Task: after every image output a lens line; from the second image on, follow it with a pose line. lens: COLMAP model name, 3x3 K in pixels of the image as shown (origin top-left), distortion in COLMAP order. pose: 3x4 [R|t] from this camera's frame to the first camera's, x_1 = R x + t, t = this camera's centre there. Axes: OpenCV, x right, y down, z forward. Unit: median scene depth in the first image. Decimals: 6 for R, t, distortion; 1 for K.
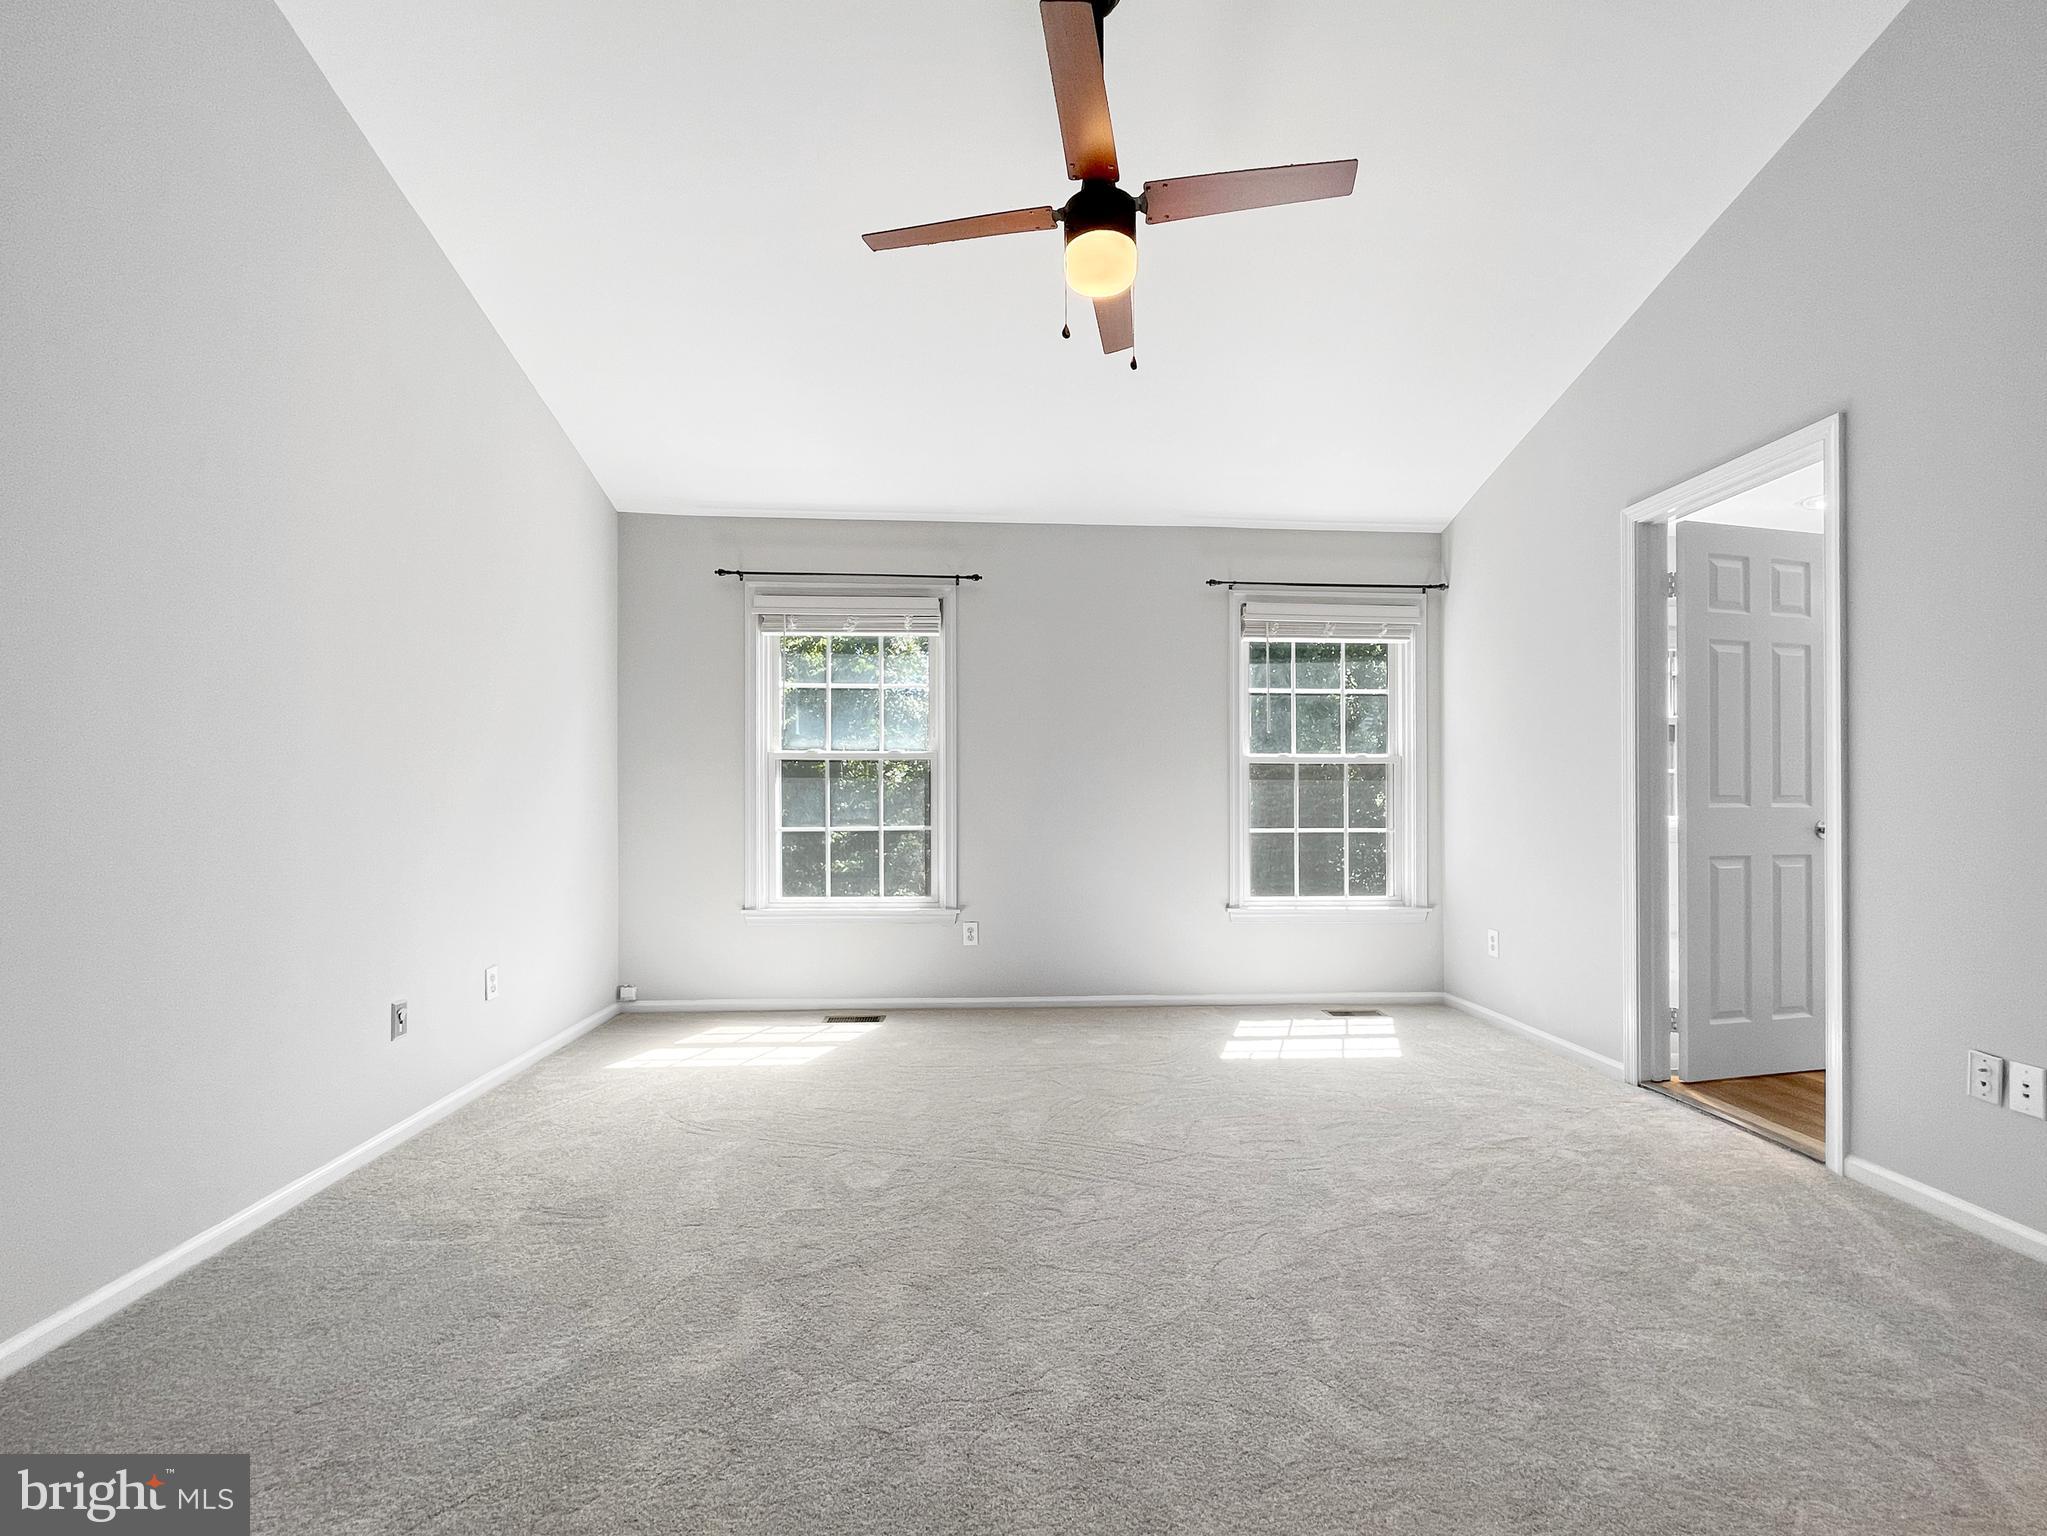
lens RADIAL K [[864.6, 0, 1023.8], [0, 864.6, 780.9], [0, 0, 1]] dist [-0.001371, -0.000272]
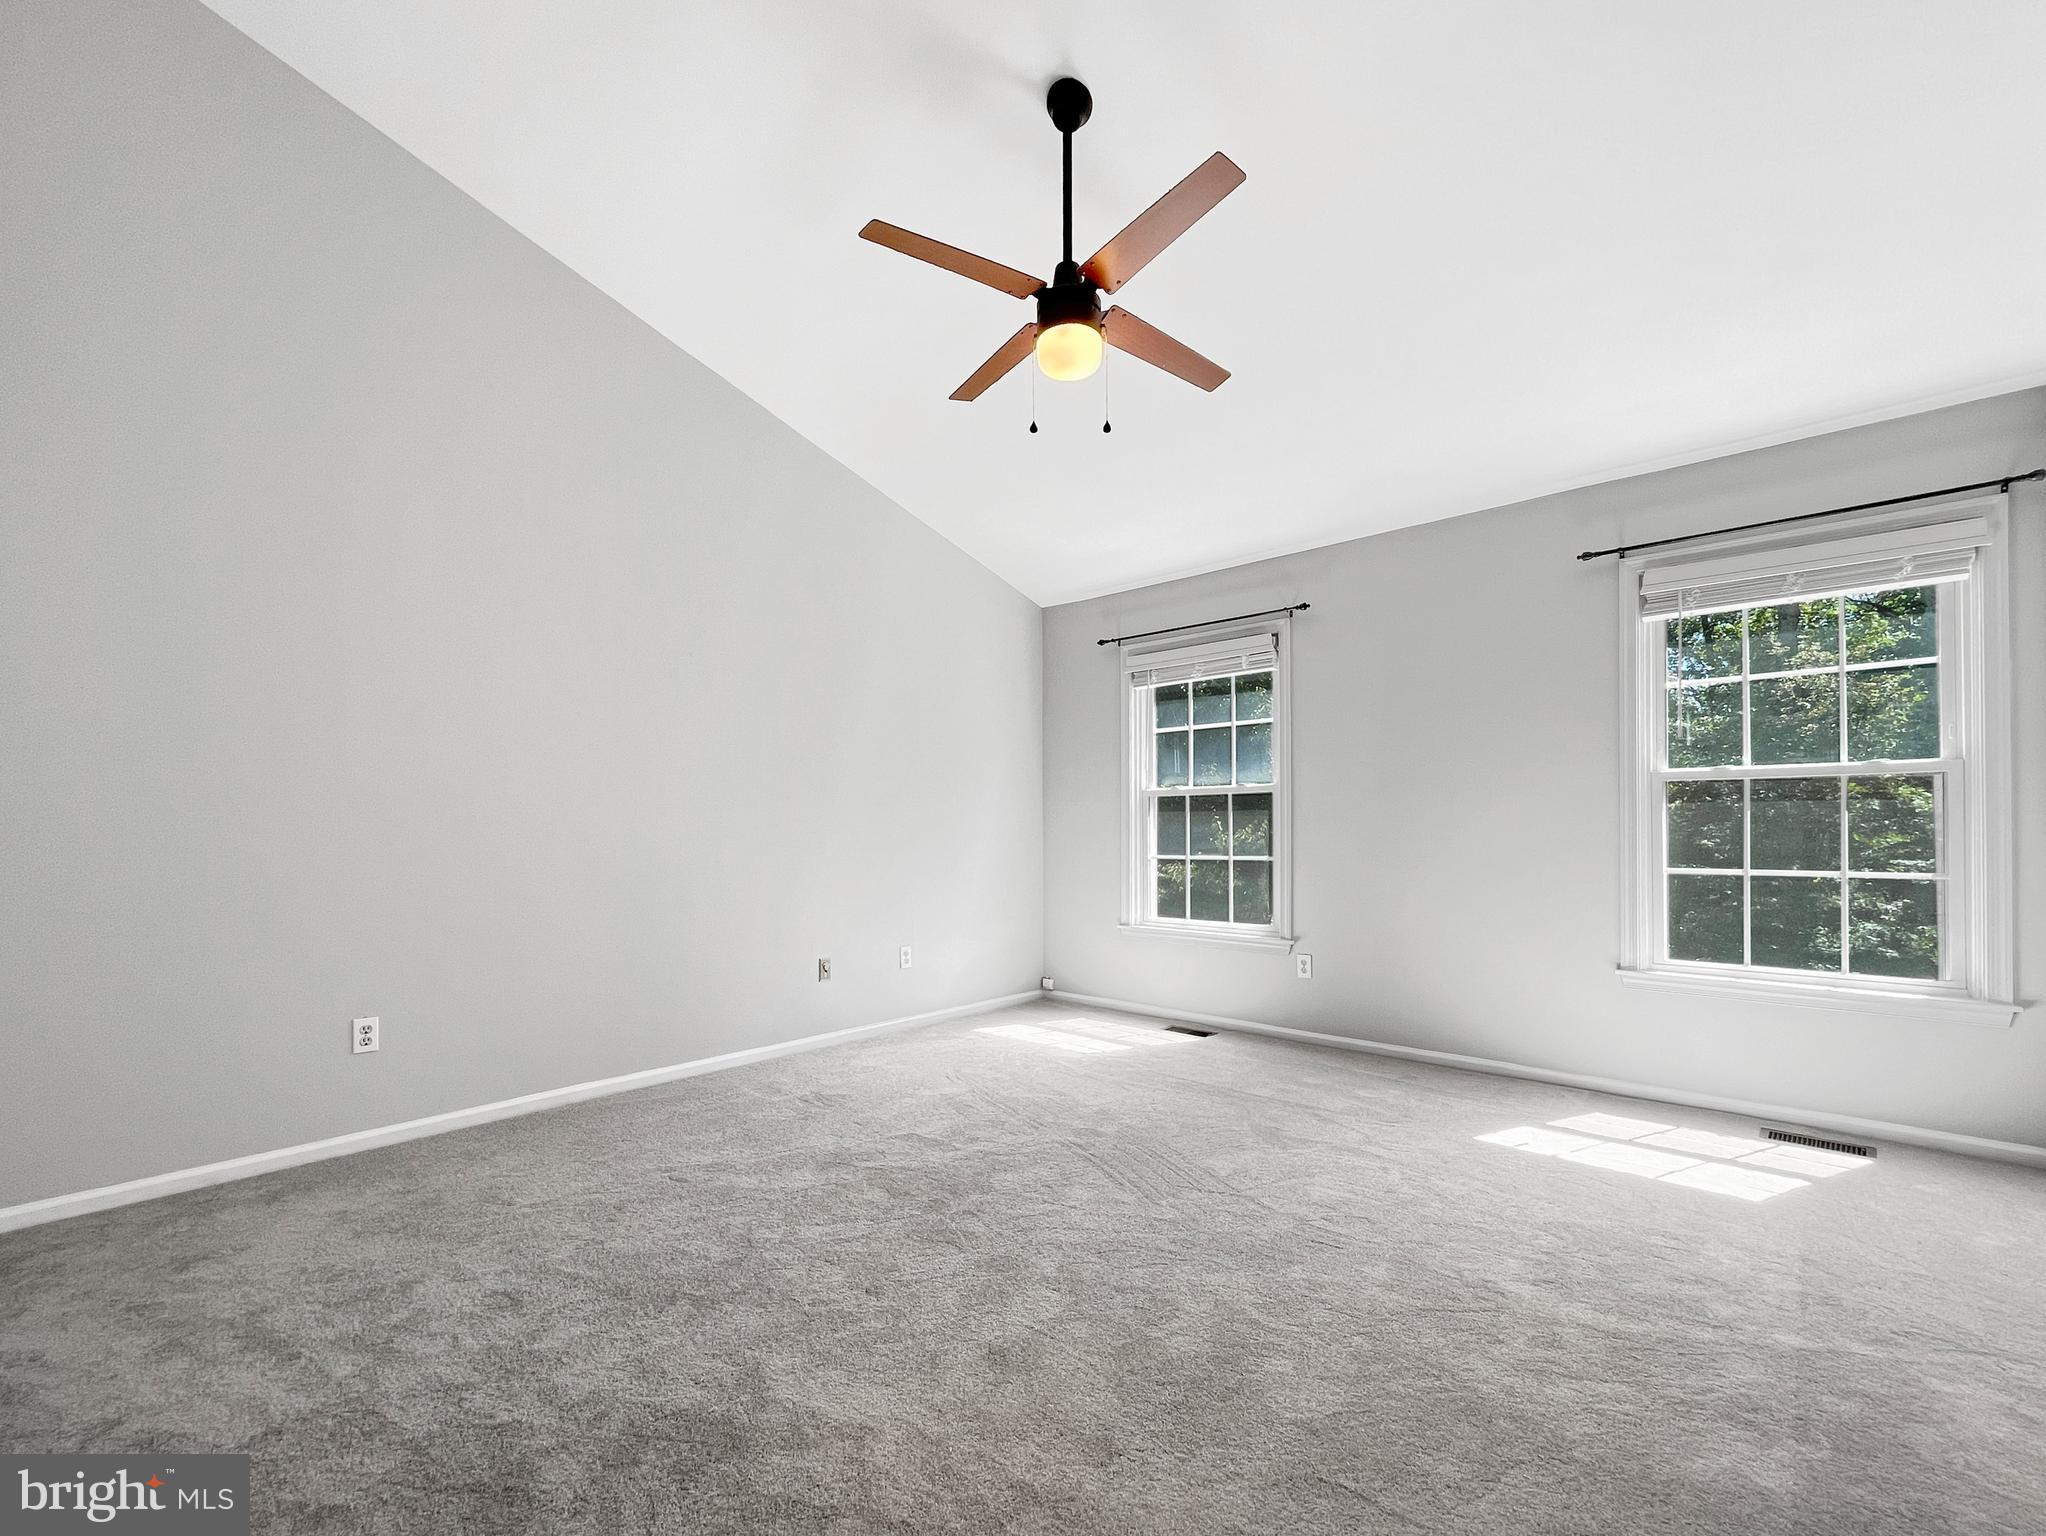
lens RADIAL K [[869.2, 0, 1019.4], [0, 869.2, 801.7], [0, 0, 1]] dist [0.012291, -0.000001]
pose [[0.704446, -0.026270, -0.709272, 0.414539], [0.022449, 0.999639, -0.014728, -0.004480], [0.709403, -0.005547, 0.704781, 0.064269]]
